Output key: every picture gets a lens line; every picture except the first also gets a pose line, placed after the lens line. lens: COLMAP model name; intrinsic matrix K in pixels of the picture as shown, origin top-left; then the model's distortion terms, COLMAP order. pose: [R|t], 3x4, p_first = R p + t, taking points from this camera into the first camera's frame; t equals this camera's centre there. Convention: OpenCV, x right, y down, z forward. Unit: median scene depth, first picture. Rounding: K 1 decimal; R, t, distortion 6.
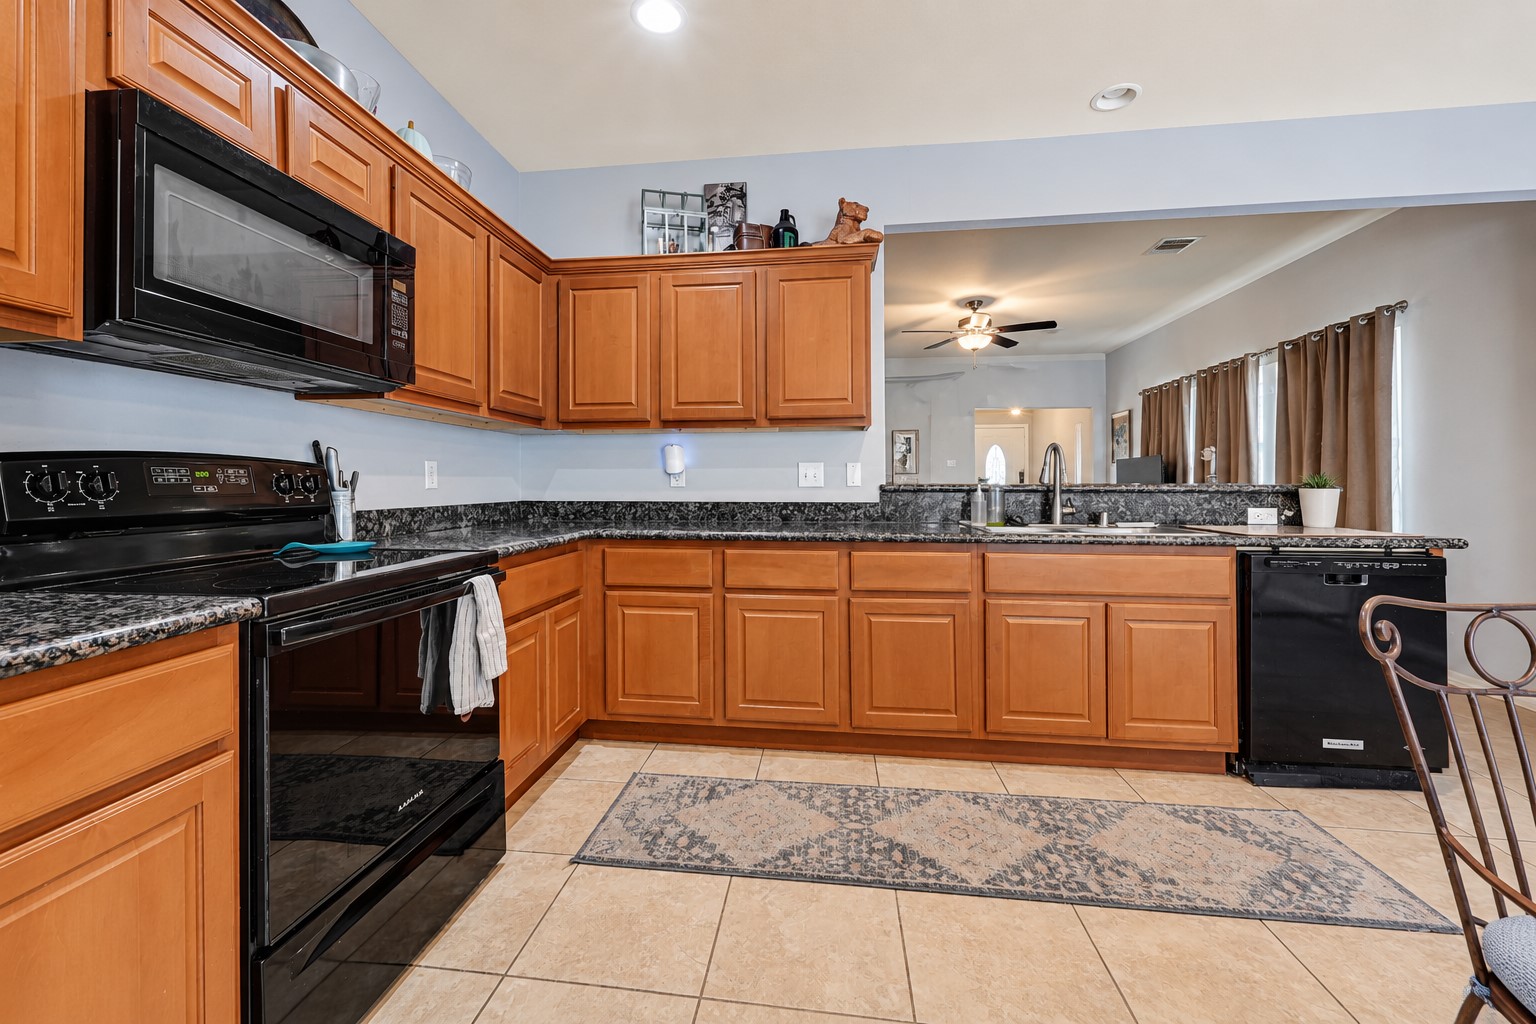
lens RADIAL K [[608.9, 0, 744.9], [0, 608.9, 480.3], [0, 0, 1]] dist [0.003073, 0.000480]
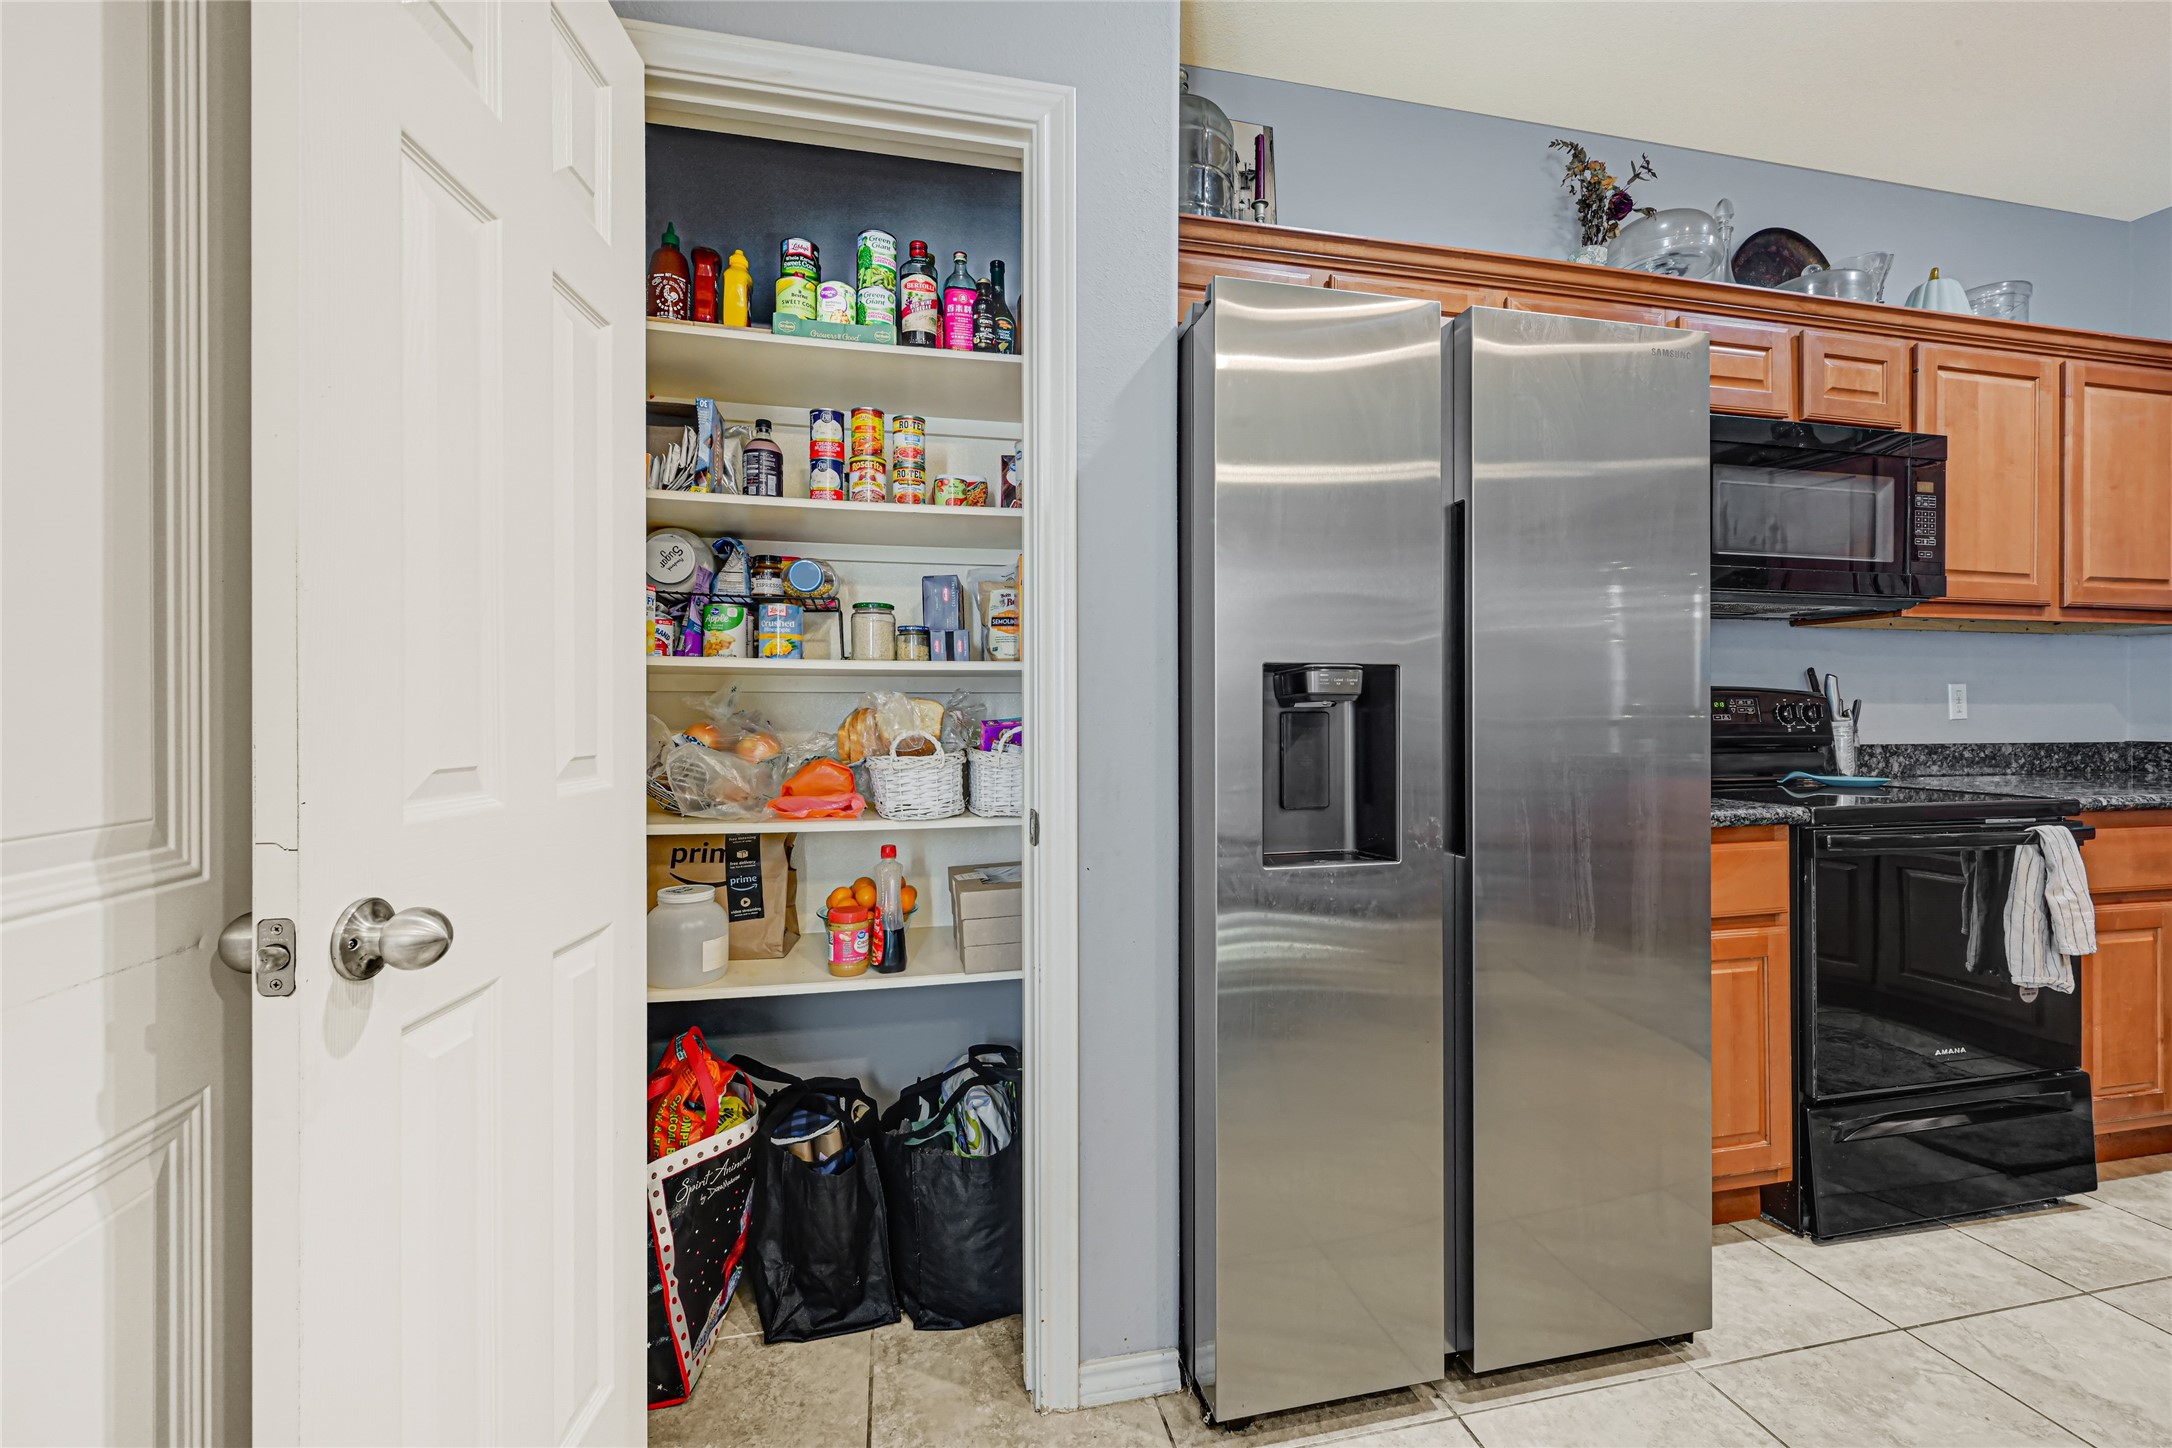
lens RADIAL K [[898.2, 0, 1076.1], [0, 898.2, 718.6], [0, 0, 1]] dist [0.000212, -0.000169]
pose [[0.341337, 0.004549, -0.939930, 0.229603], [0.003255, 0.999977, 0.006021, 0.001885], [0.939935, -0.005114, 0.341315, -0.585245]]
